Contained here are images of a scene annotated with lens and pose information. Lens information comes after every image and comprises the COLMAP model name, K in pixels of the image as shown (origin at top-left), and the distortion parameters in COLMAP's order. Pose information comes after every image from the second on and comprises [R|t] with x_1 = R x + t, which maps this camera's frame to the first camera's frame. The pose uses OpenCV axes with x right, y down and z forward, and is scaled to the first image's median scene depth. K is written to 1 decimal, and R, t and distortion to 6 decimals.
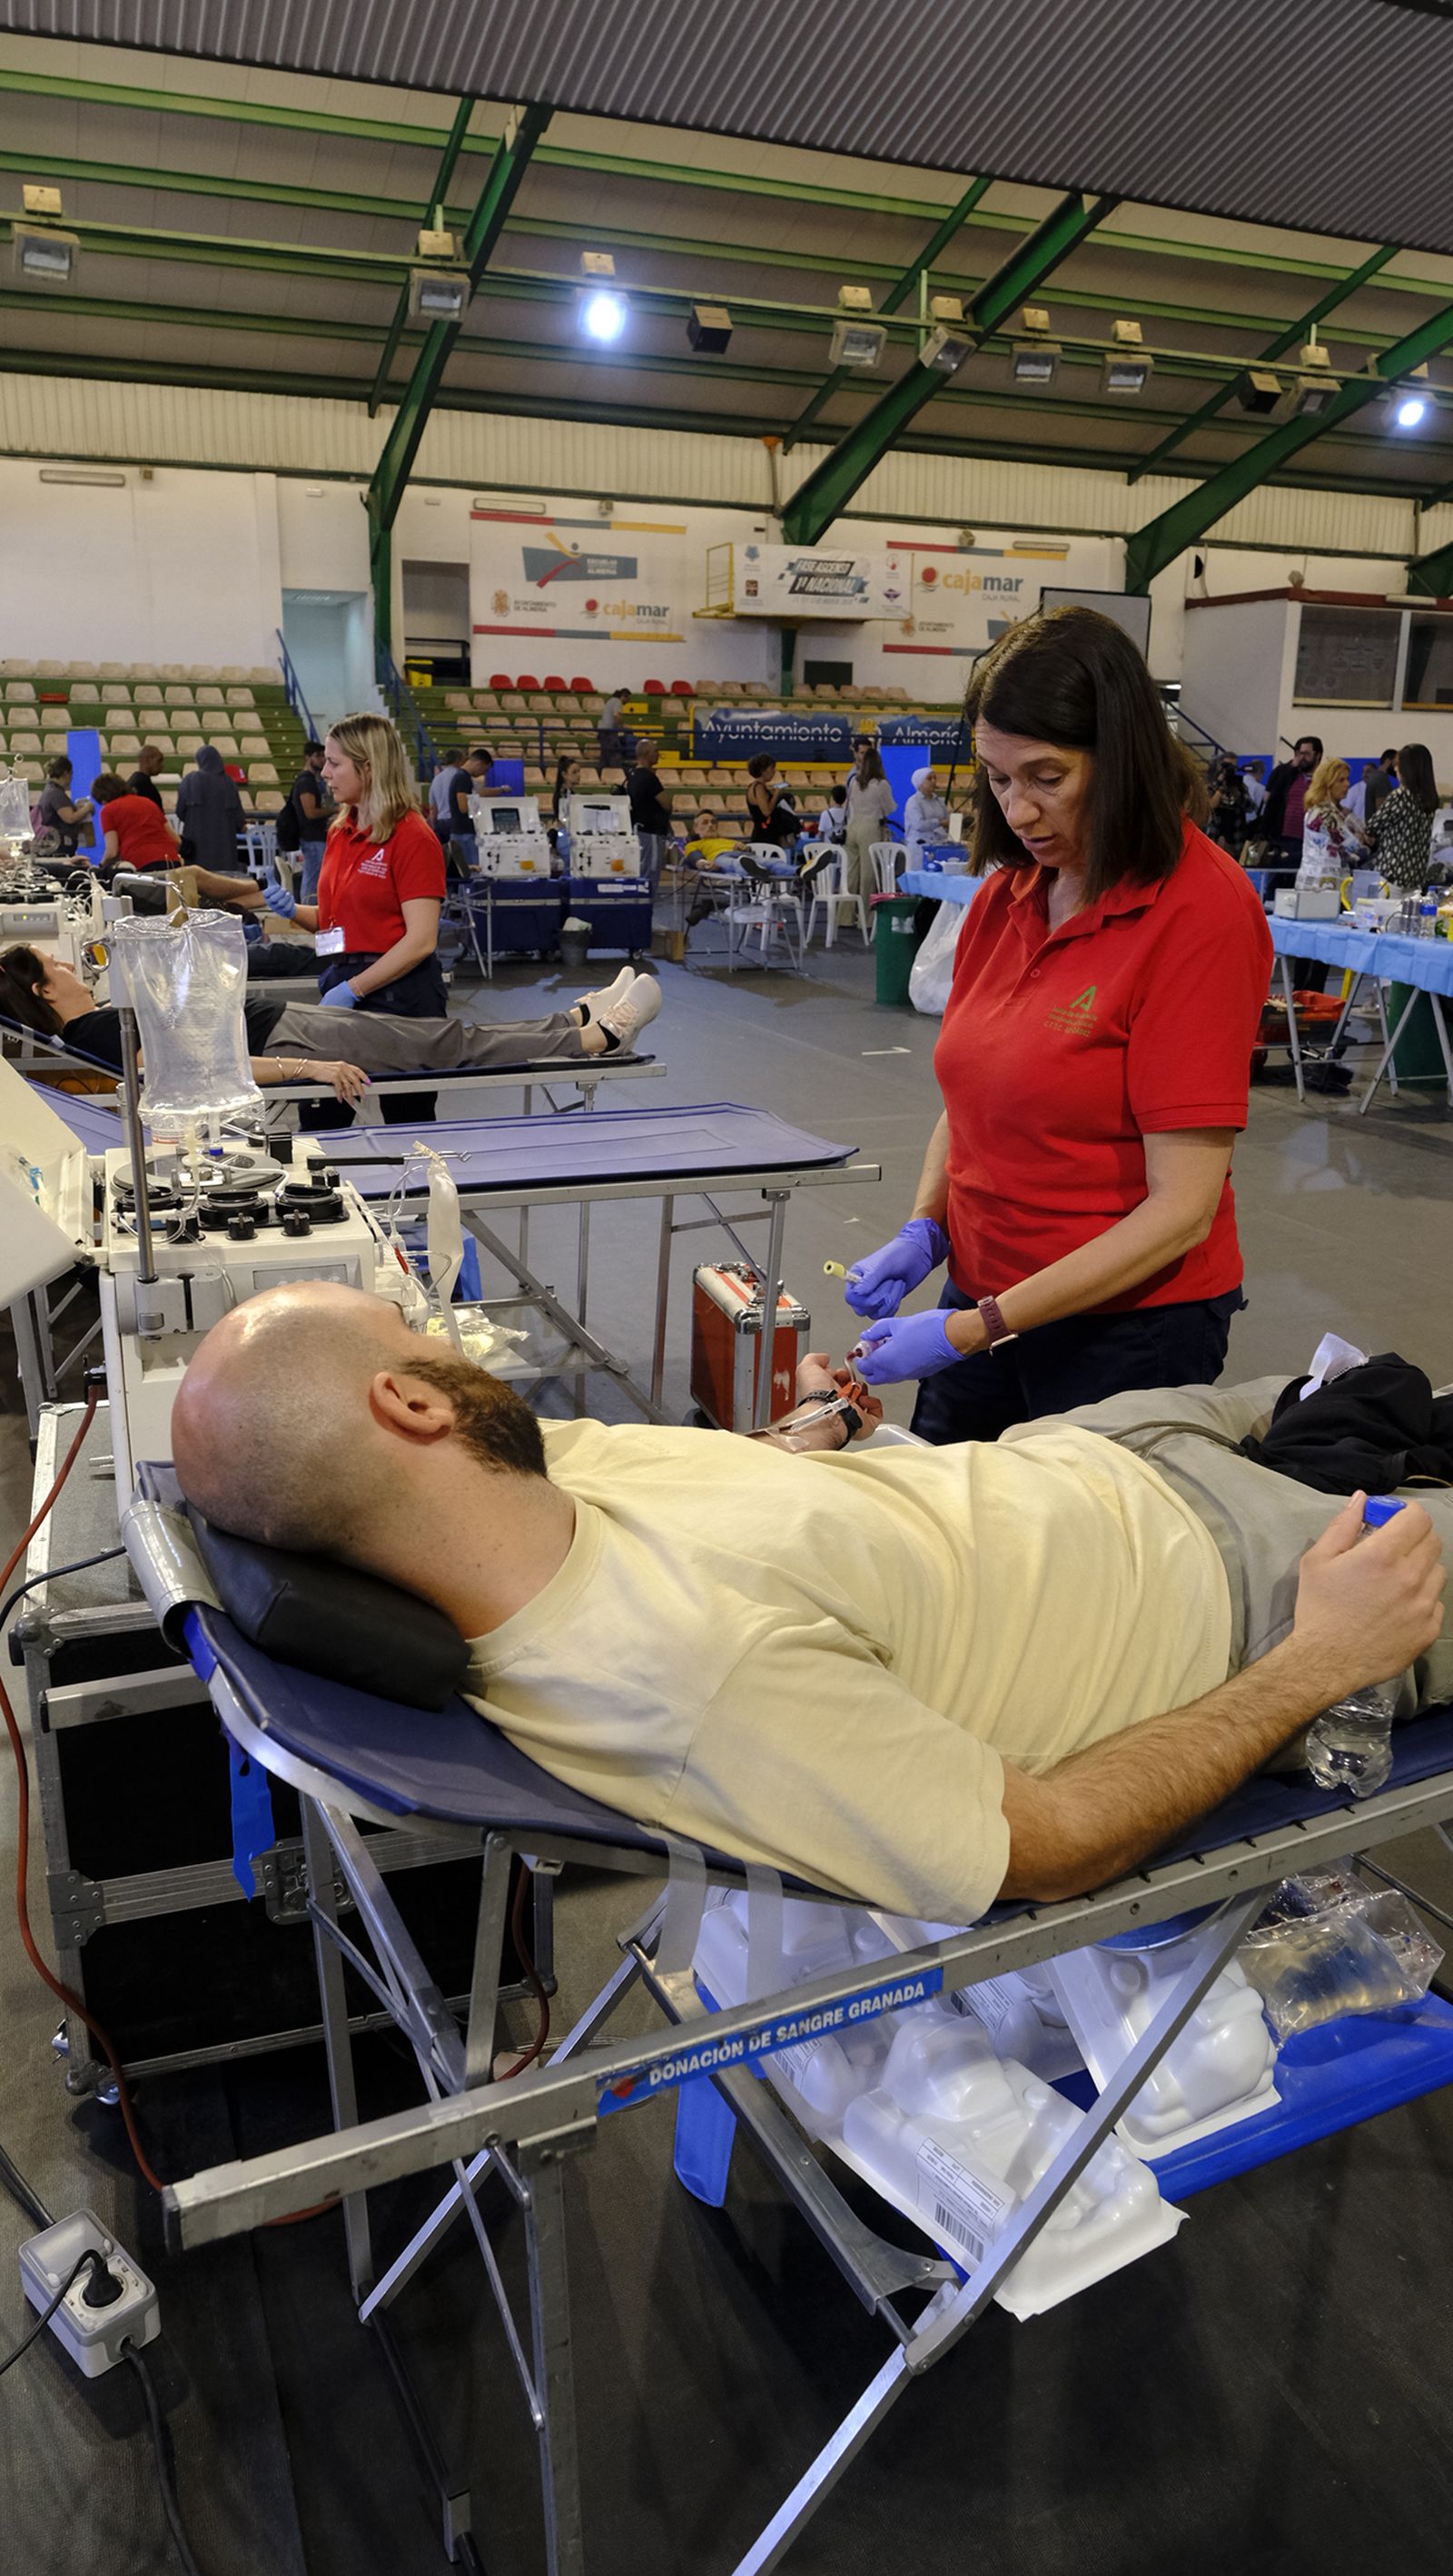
lens RADIAL K [[1751.1, 0, 716.2], [0, 1751.1, 1287.1], [0, 0, 1]] dist [-0.025743, 0.011586]
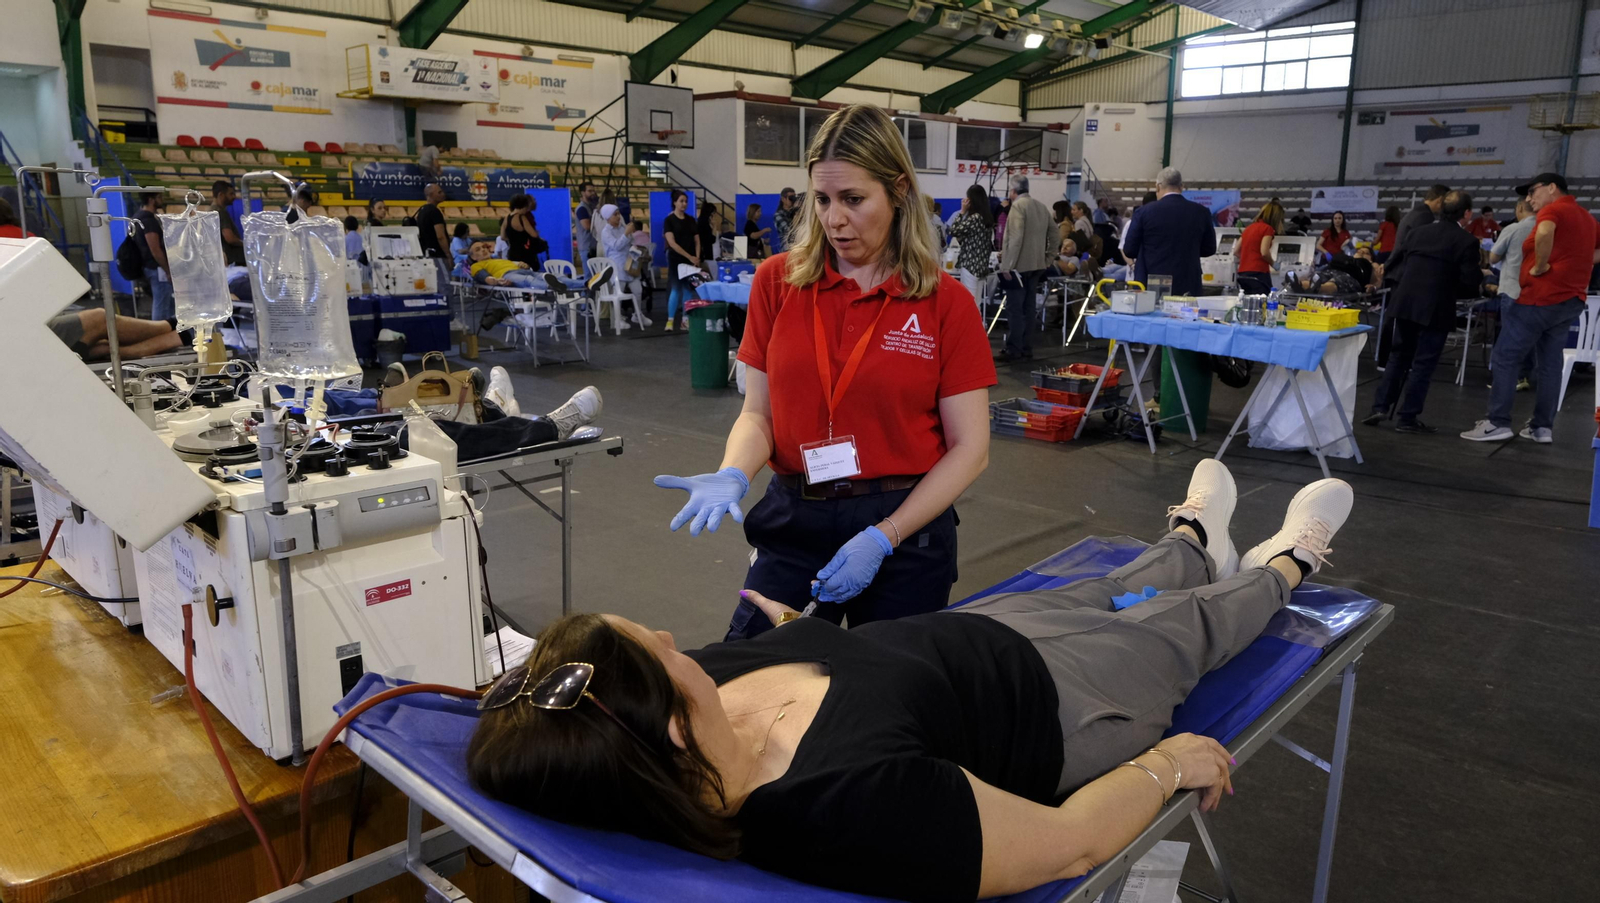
lens RADIAL K [[1087.5, 0, 809.6], [0, 1087.5, 452.5], [0, 0, 1]] dist [-0.025743, 0.011586]
pose [[0.902610, -0.099466, 0.418810, -0.062473], [0.126153, 0.991341, -0.036443, -0.030293], [-0.411558, 0.085728, 0.907343, 0.104284]]
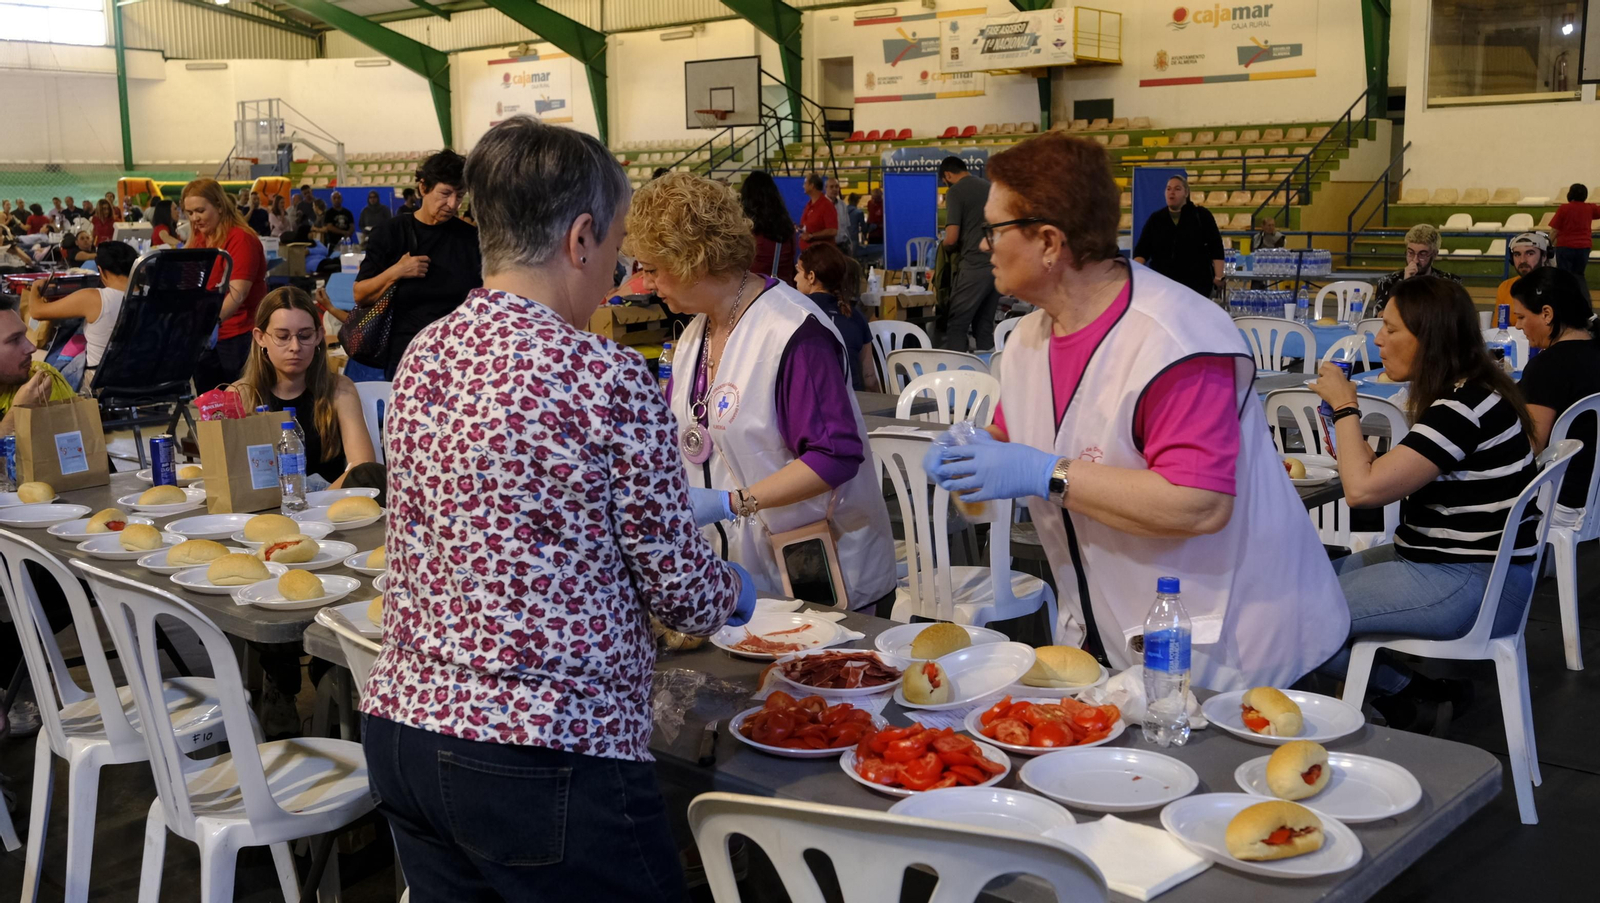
lens RADIAL K [[1589.1, 0, 811.1], [0, 1589.1, 447.1], [0, 0, 1]] dist [-0.012252, 0.000000]
pose [[0.443605, 0.120524, -0.888082, 0.998321], [-0.236734, 0.971479, 0.013591, -0.111013], [0.864391, 0.204210, 0.459485, 0.426097]]
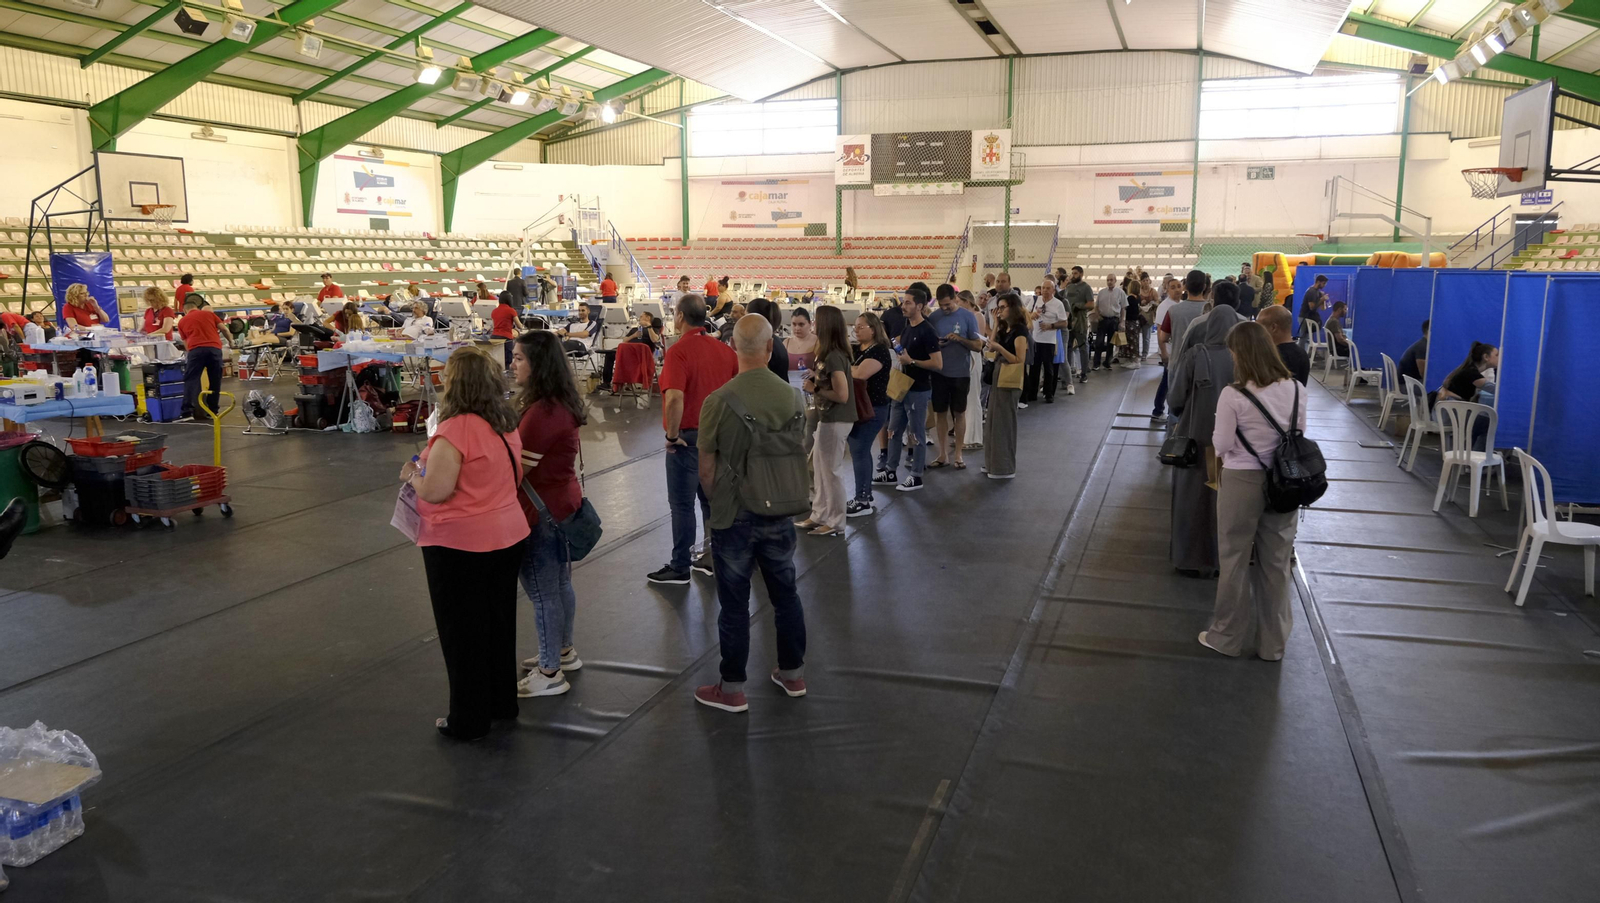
lens RADIAL K [[1102.5, 0, 803.2], [0, 1102.5, 450.6], [0, 0, 1]] dist [-0.023345, 0.014029]
pose [[-0.656942, 0.117342, -0.744754, 0.653338], [-0.216299, 0.916956, 0.335270, -0.253391], [0.722248, 0.381342, -0.577006, 0.838913]]
